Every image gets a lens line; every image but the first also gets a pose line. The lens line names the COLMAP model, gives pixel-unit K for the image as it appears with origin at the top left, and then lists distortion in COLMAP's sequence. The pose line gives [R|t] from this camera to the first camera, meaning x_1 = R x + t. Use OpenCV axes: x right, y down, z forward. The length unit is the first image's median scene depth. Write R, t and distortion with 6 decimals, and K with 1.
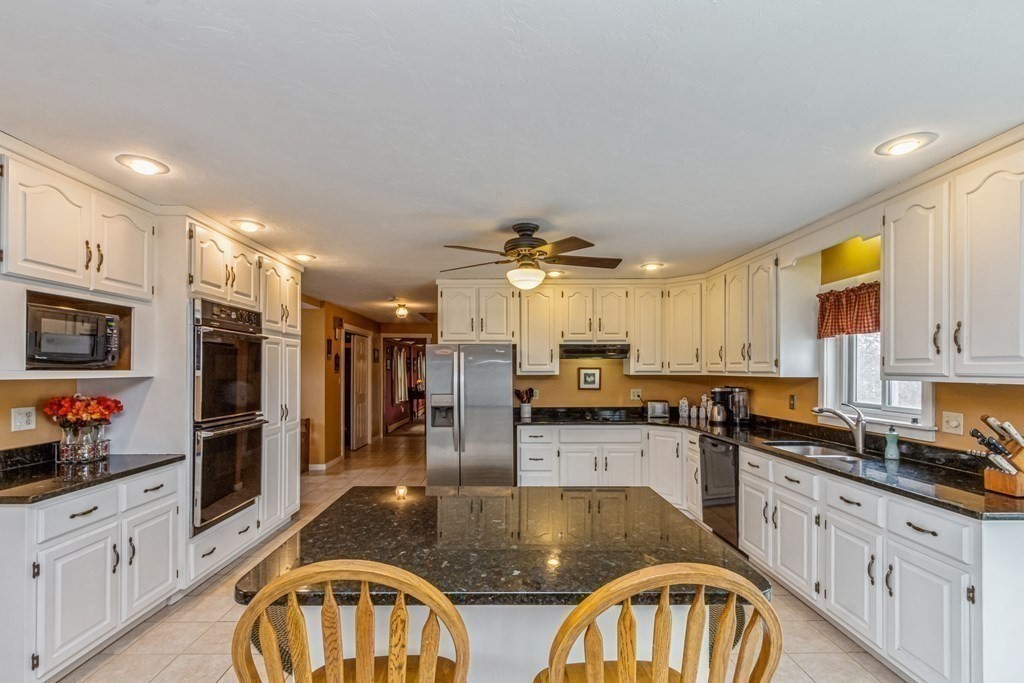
lens RADIAL K [[474.7, 0, 497.1], [0, 474.7, 367.7], [0, 0, 1]] dist [0.003687, 0.000312]
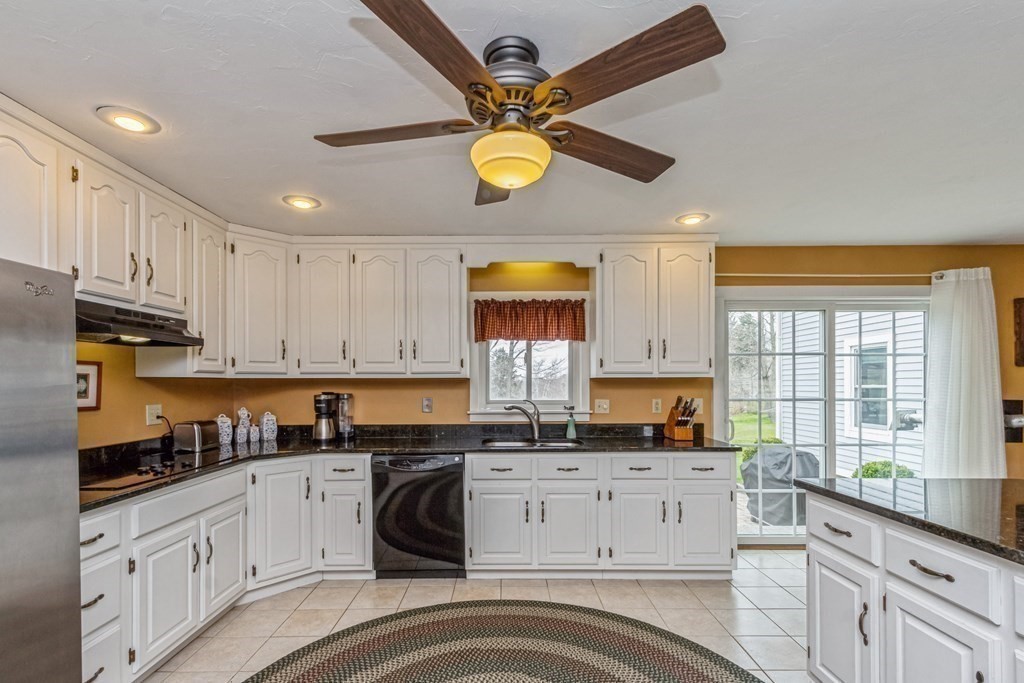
lens RADIAL K [[474.7, 0, 508.9], [0, 474.7, 382.9], [0, 0, 1]] dist [0.003687, 0.000312]
pose [[0.002081, -0.000137, 0.999998, -0.287893], [-0.000943, 1.000000, 0.000138, 0.023395], [-0.999997, -0.000943, 0.002080, 0.701943]]
